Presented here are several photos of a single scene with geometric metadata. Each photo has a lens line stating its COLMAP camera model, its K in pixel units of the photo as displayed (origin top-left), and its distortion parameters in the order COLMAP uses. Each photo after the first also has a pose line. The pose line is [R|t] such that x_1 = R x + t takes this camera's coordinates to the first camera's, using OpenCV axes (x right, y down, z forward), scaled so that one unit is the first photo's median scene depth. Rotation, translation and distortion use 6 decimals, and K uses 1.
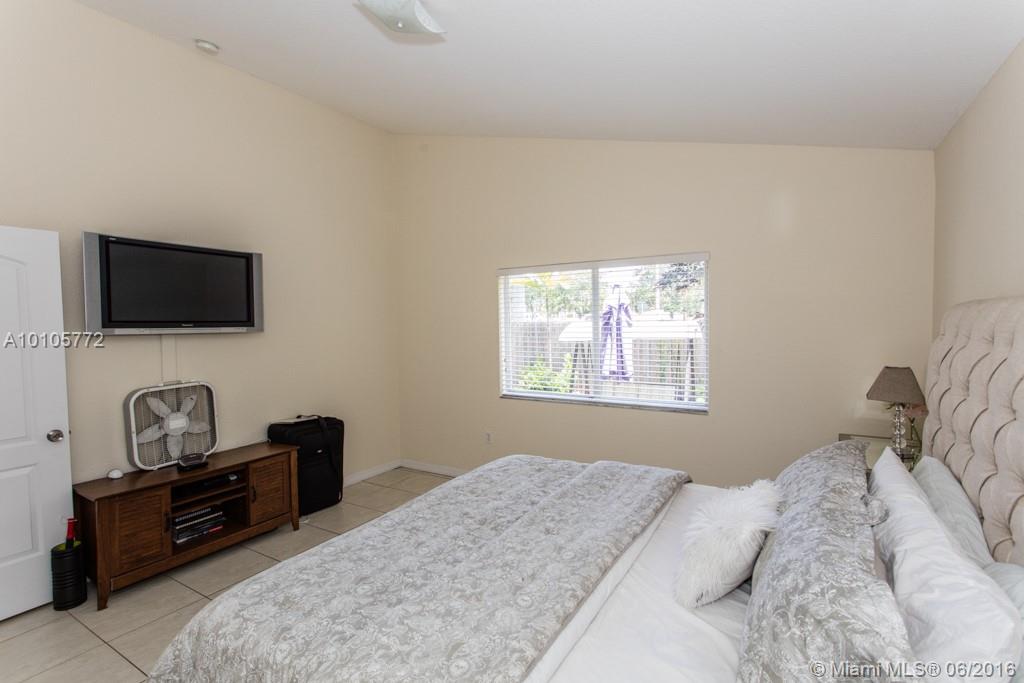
lens RADIAL K [[492.0, 0, 509.4], [0, 492.0, 336.3], [0, 0, 1]] dist [-0.003990, -0.000507]
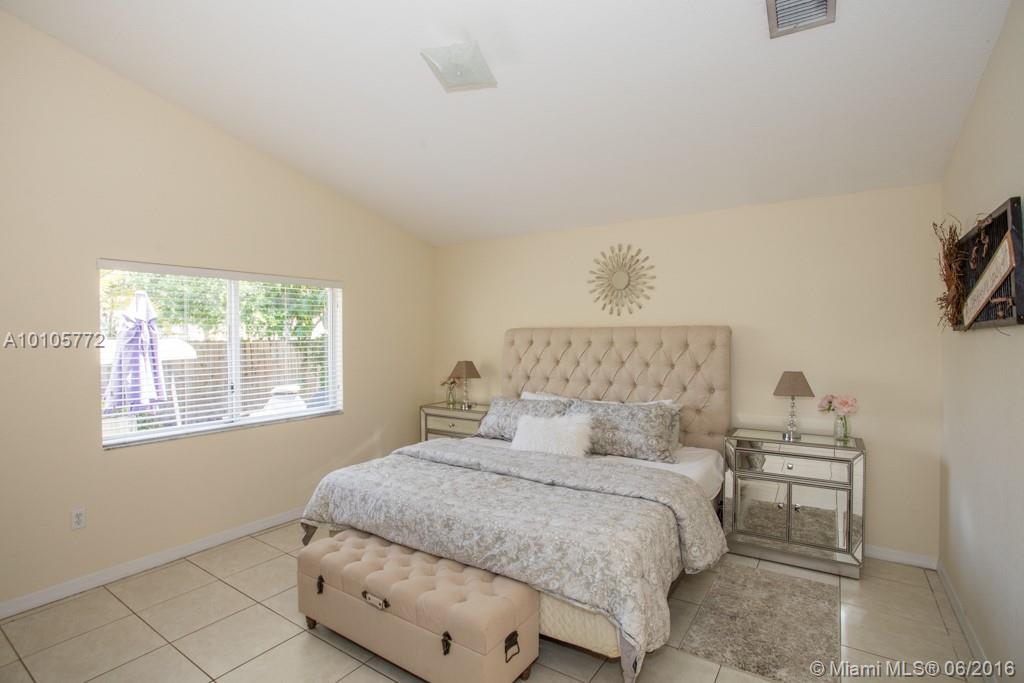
lens RADIAL K [[492.0, 0, 509.4], [0, 492.0, 336.3], [0, 0, 1]] dist [-0.003990, -0.000507]
pose [[0.043704, 0.016519, 0.998908, -0.660172], [0.028436, 0.999438, -0.017772, -0.001699], [-0.998640, 0.029181, 0.043210, 0.414509]]
